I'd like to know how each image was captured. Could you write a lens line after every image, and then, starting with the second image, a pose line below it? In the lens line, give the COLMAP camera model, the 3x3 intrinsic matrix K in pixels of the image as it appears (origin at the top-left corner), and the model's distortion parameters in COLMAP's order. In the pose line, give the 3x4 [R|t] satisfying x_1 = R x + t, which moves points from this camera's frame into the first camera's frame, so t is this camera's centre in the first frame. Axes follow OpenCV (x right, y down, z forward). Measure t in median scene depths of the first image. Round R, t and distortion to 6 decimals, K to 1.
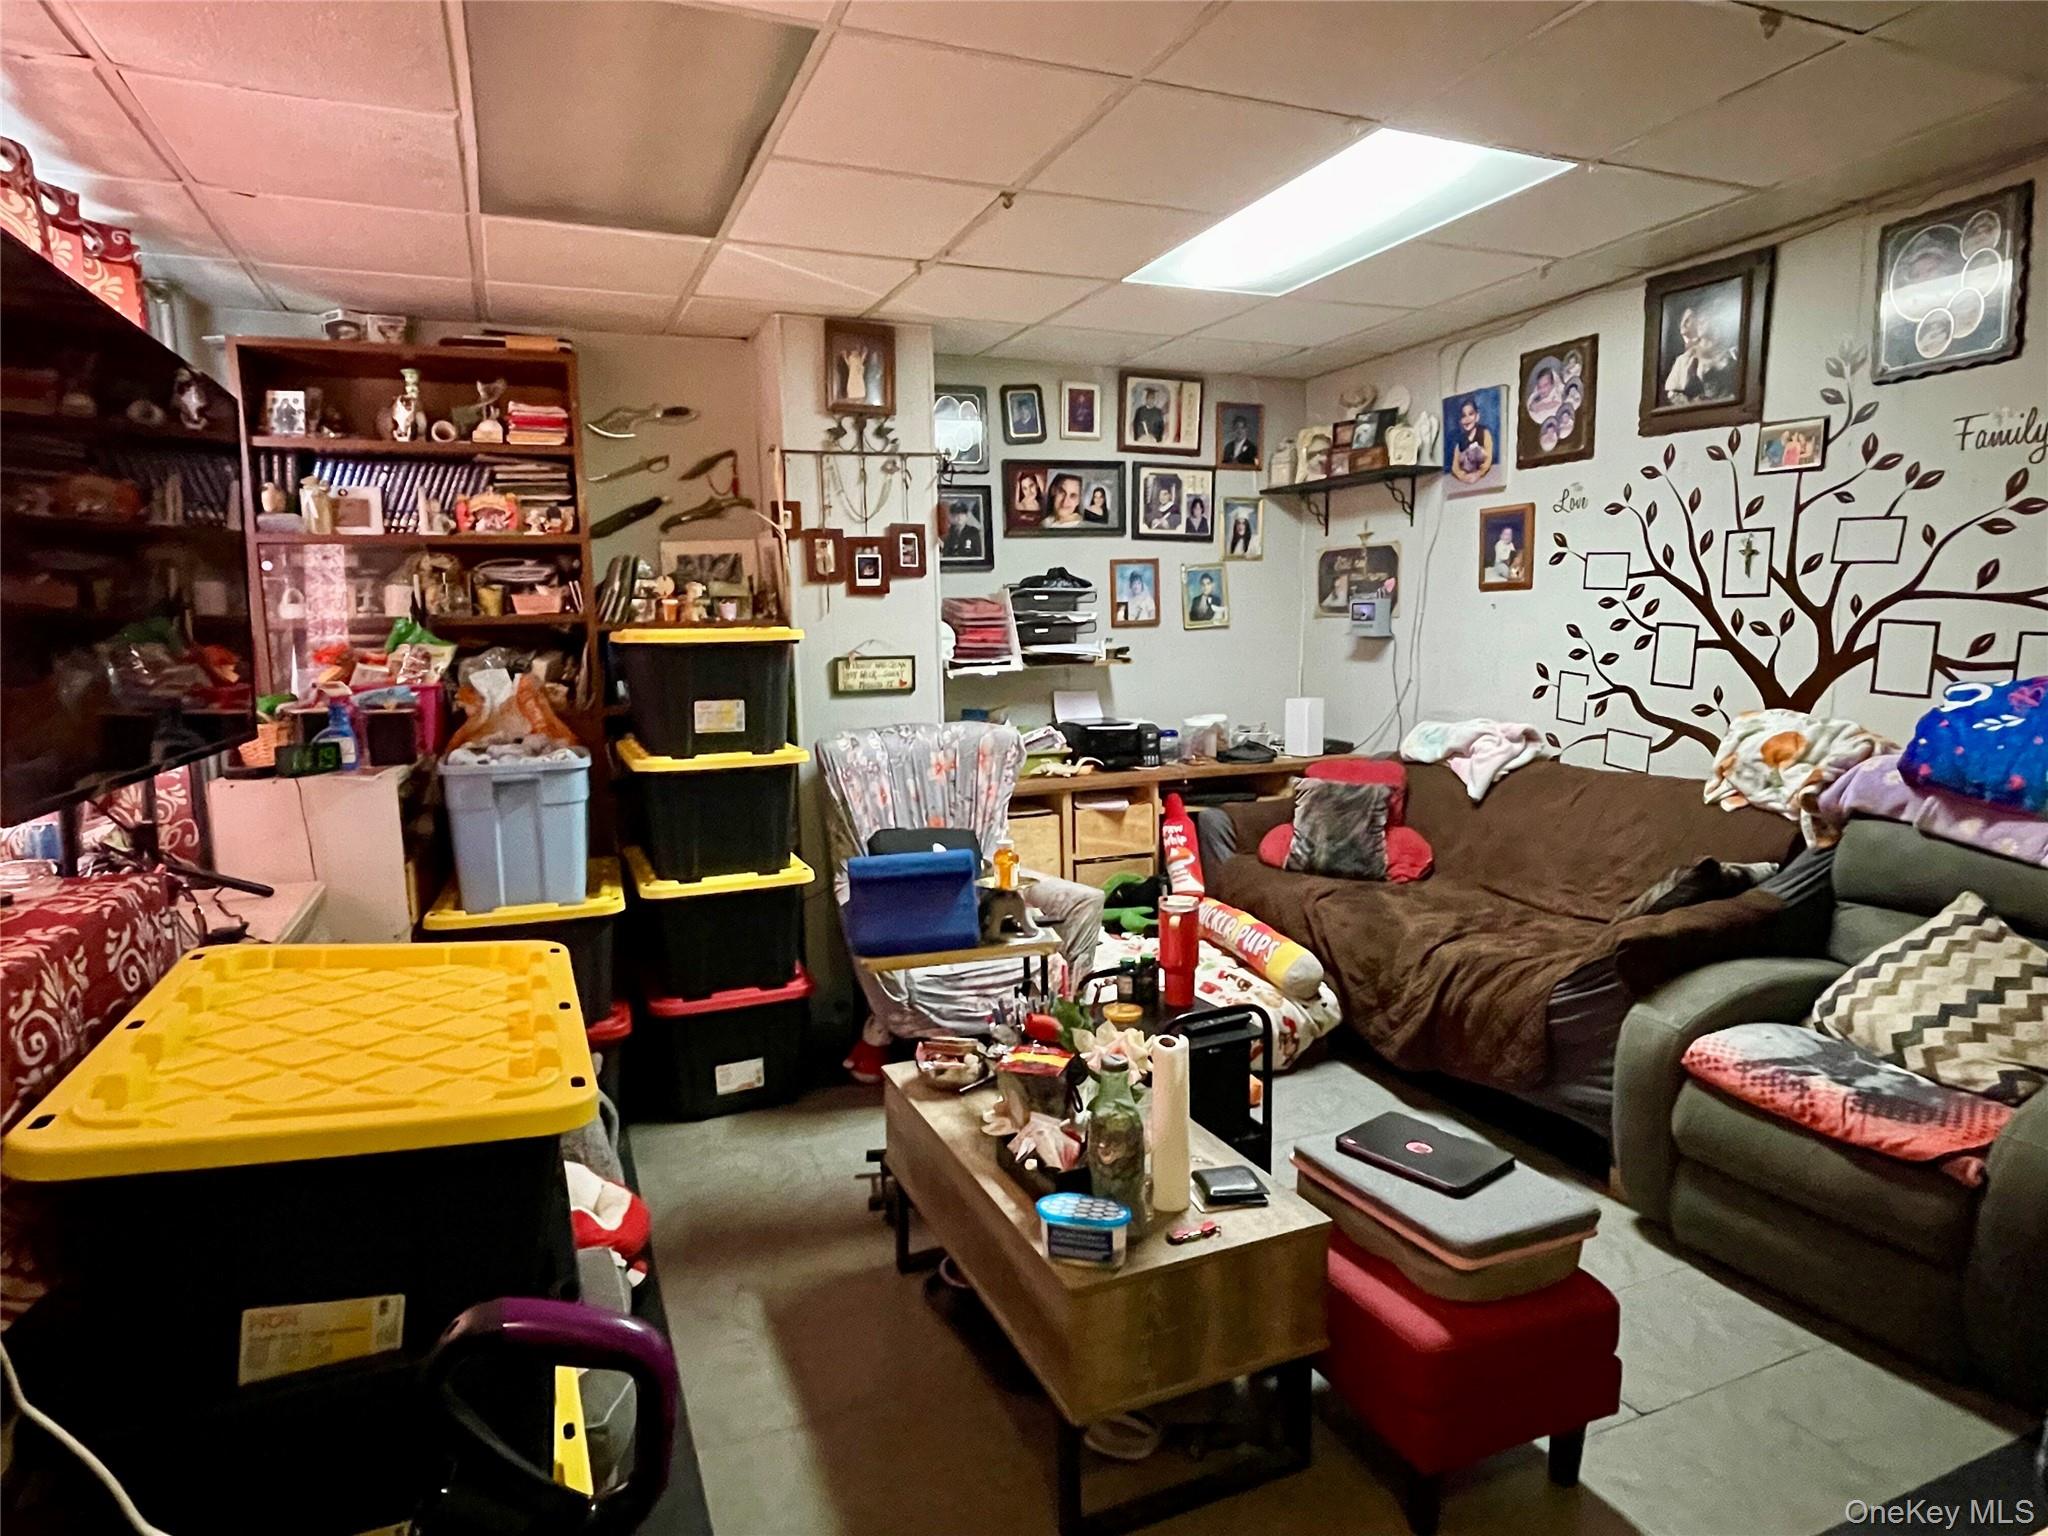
lens RADIAL K [[1136.8, 0, 1017.3], [0, 1136.8, 787.2], [0, 0, 1]] dist [-0.005596, -0.001296]
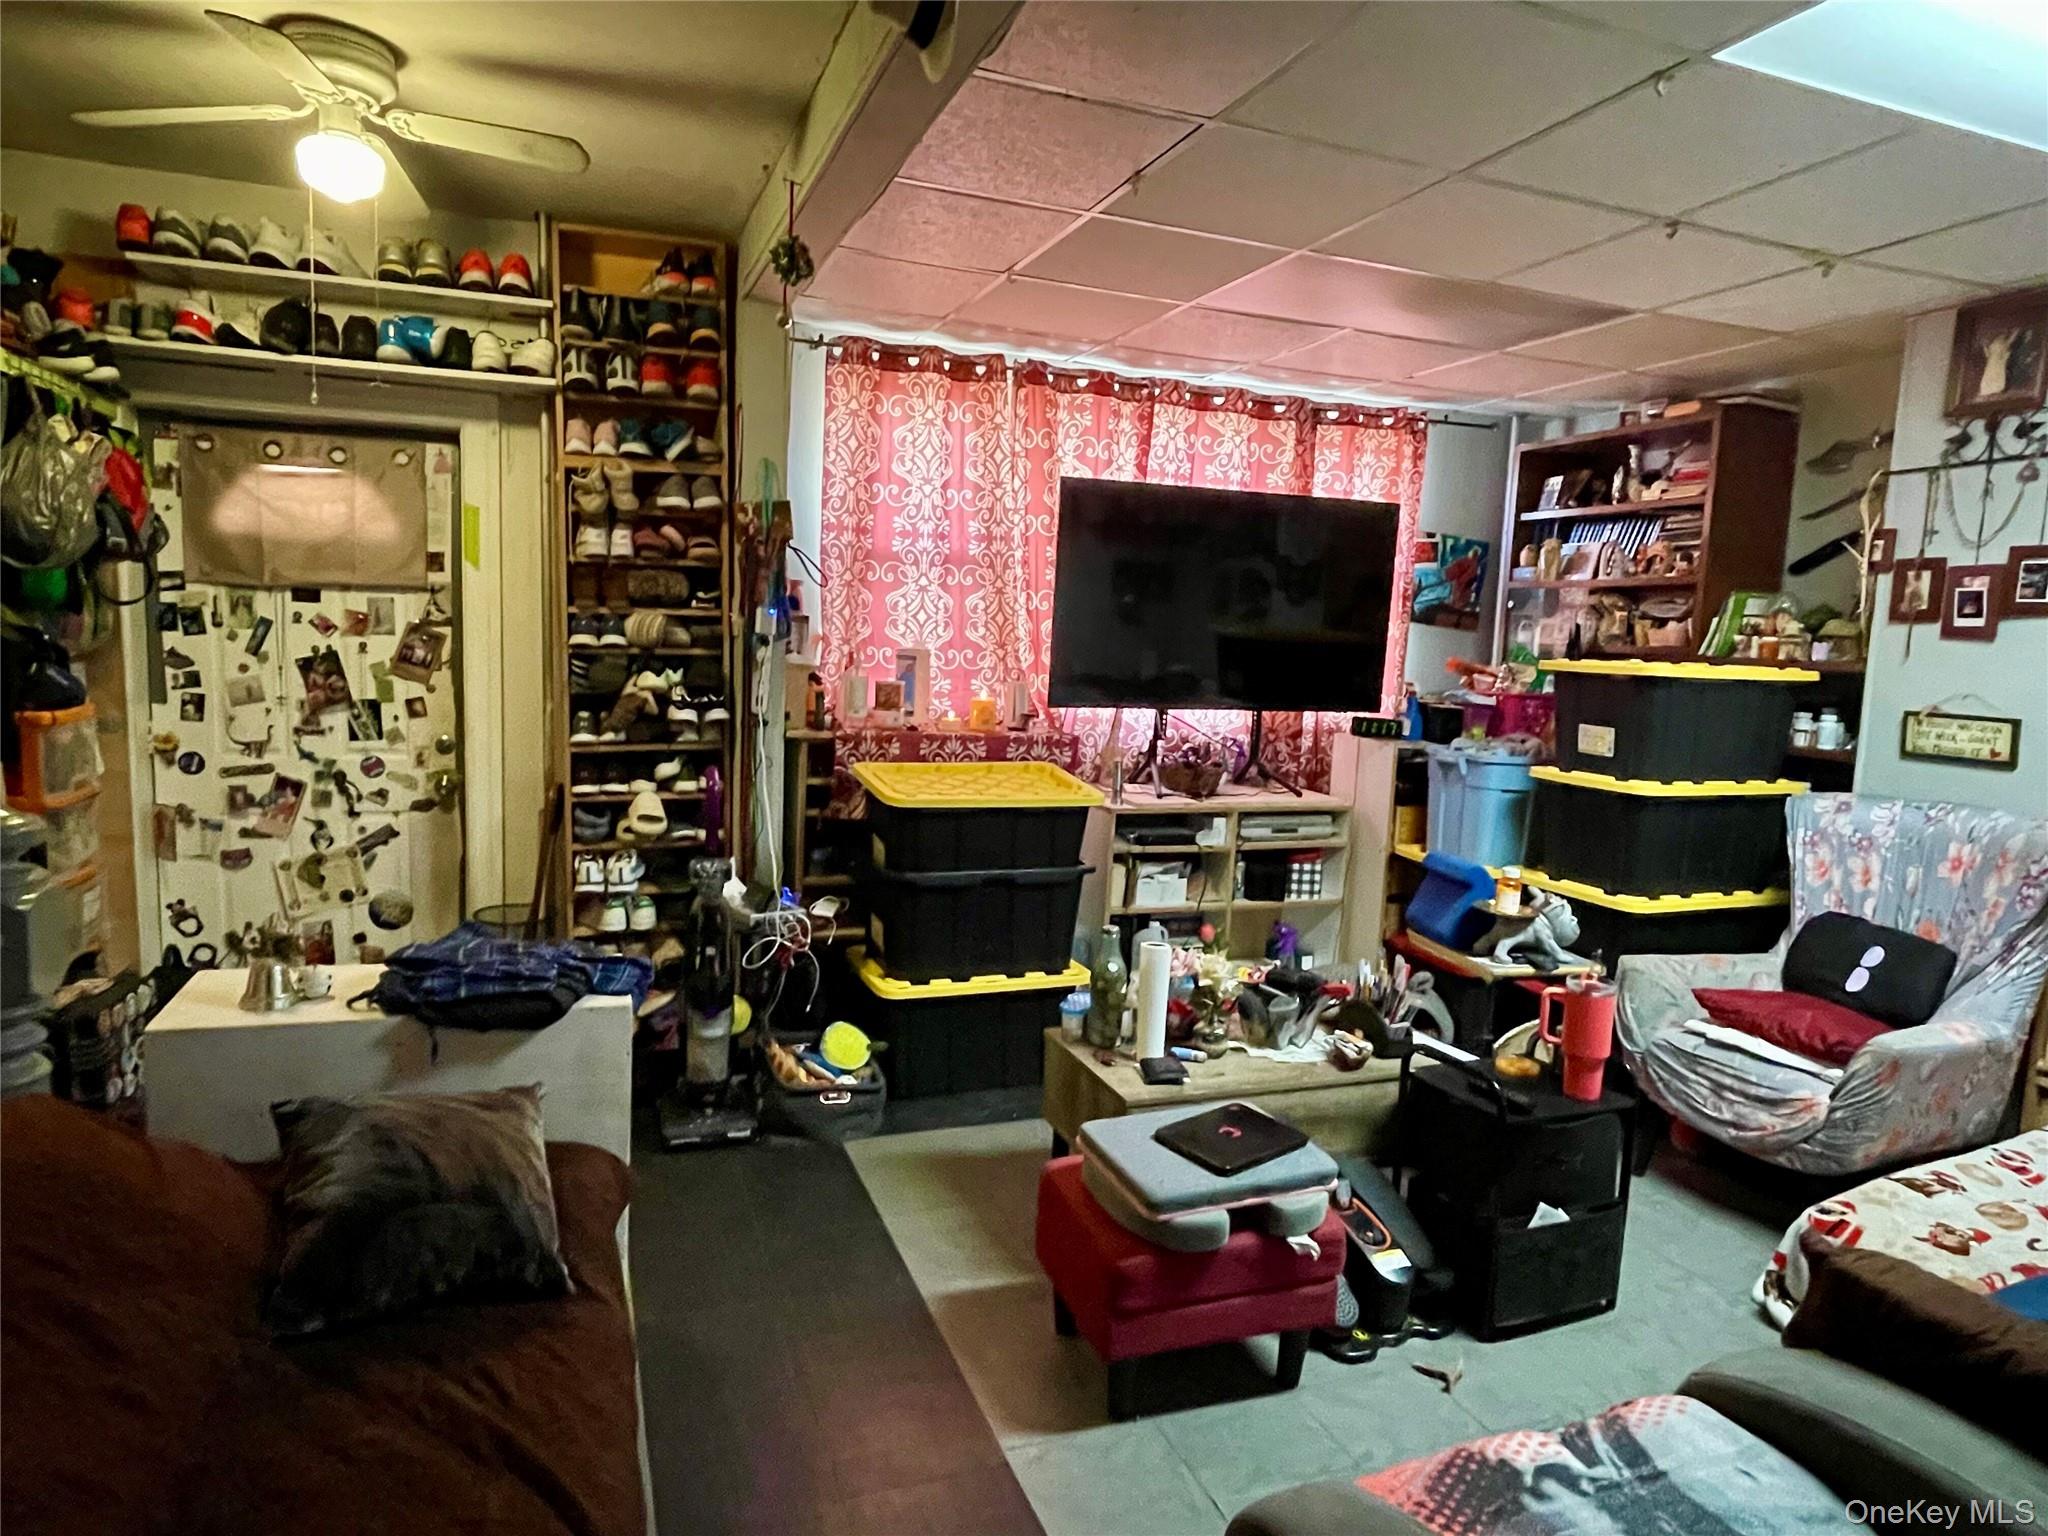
lens RADIAL K [[1212.9, 0, 1024.0], [0, 1212.9, 768.0], [0, 0, 1]] dist [0.001606, 0.001223]
pose [[-0.027911, 0.132740, -0.990758, 0.758479], [-0.182684, 0.973774, 0.135612, -0.077005], [0.982775, 0.184781, -0.002930, 0.379593]]
